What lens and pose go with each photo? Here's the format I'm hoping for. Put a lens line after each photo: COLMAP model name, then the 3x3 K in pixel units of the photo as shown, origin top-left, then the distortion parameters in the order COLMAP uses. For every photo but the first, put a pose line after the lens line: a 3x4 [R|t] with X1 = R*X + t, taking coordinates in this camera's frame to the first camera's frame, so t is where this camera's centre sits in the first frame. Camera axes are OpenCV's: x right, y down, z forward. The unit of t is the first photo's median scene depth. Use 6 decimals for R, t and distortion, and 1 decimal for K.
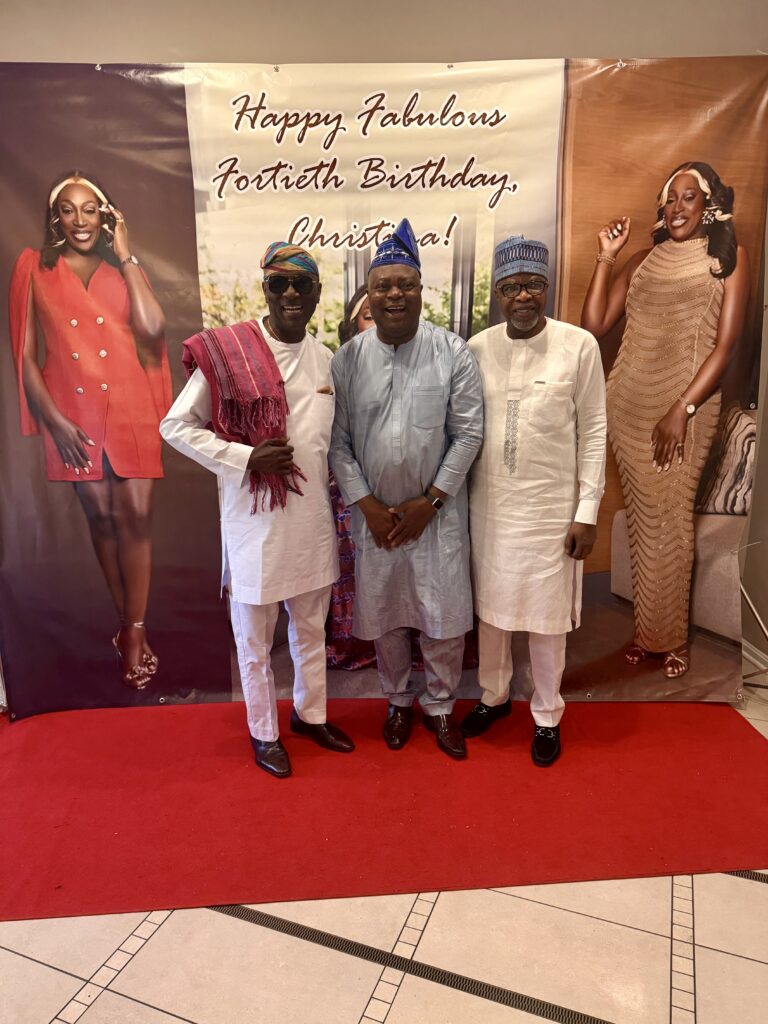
lens RADIAL K [[762.8, 0, 368.7], [0, 762.8, 513.6], [0, 0, 1]] dist [0.043594, -0.071078]
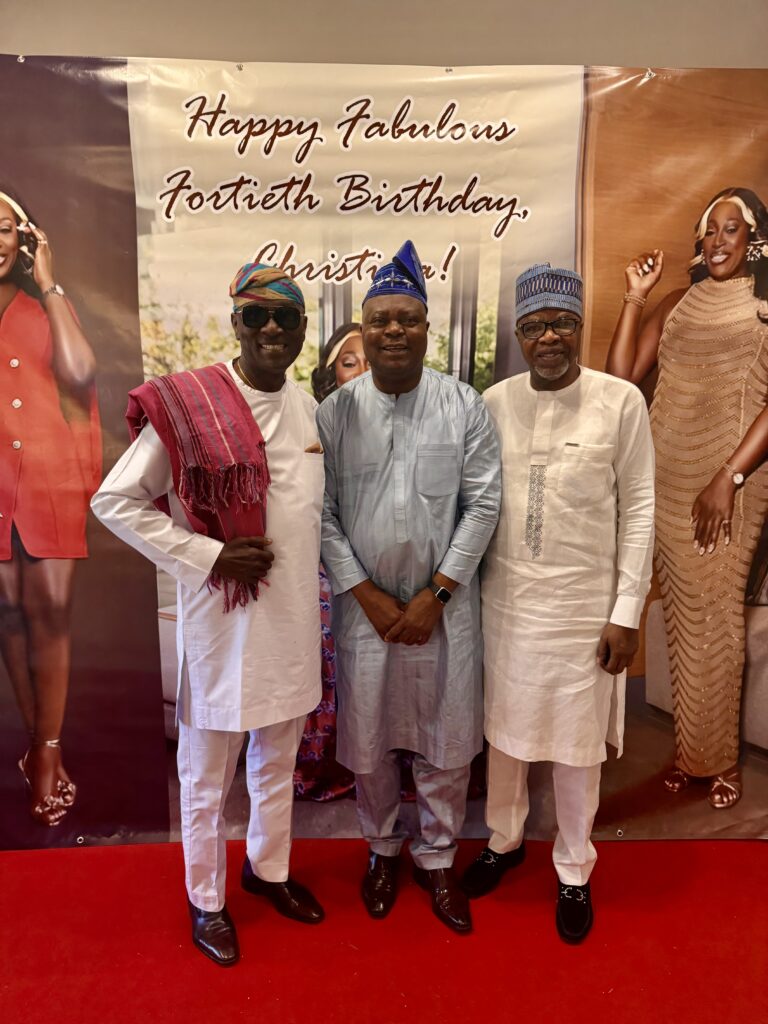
lens RADIAL K [[836.2, 0, 384.0], [0, 836.2, 512.0], [0, 0, 1]] dist [0.070041, -0.144331]
pose [[0.998712, 0.007084, 0.050242, -0.006412], [-0.002583, 0.996020, -0.089089, -0.019293], [-0.050673, 0.088845, 0.994756, 0.122246]]
